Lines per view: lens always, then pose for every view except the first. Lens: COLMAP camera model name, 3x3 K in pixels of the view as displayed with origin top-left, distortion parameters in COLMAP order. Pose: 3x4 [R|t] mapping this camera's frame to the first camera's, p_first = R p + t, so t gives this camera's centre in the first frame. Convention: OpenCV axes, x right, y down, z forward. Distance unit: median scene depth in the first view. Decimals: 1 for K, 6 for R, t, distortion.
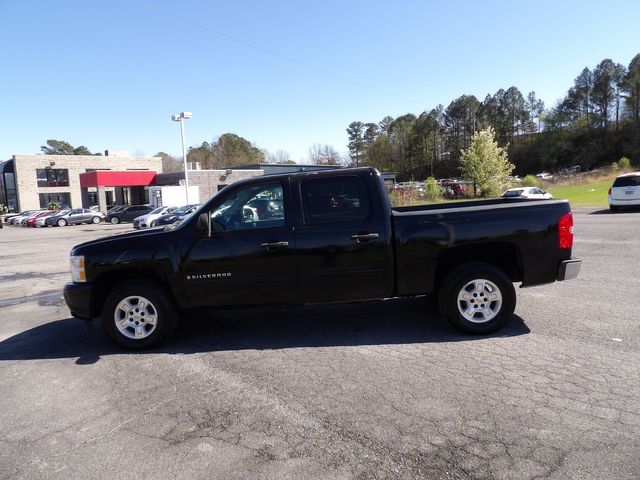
lens RADIAL K [[453.7, 0, 322.4], [0, 453.7, 232.4], [0, 0, 1]] dist [-0.045196, 0.044297]
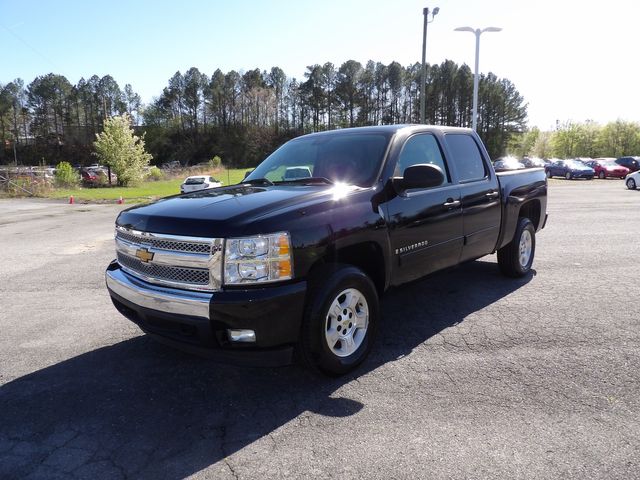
lens RADIAL K [[453.7, 0, 322.4], [0, 453.7, 232.4], [0, 0, 1]] dist [-0.045196, 0.044297]
pose [[0.639156, -0.055380, 0.767081, -0.106439], [0.044791, 0.998392, 0.034759, 0.004204], [-0.767772, 0.012142, 0.640608, 0.070460]]
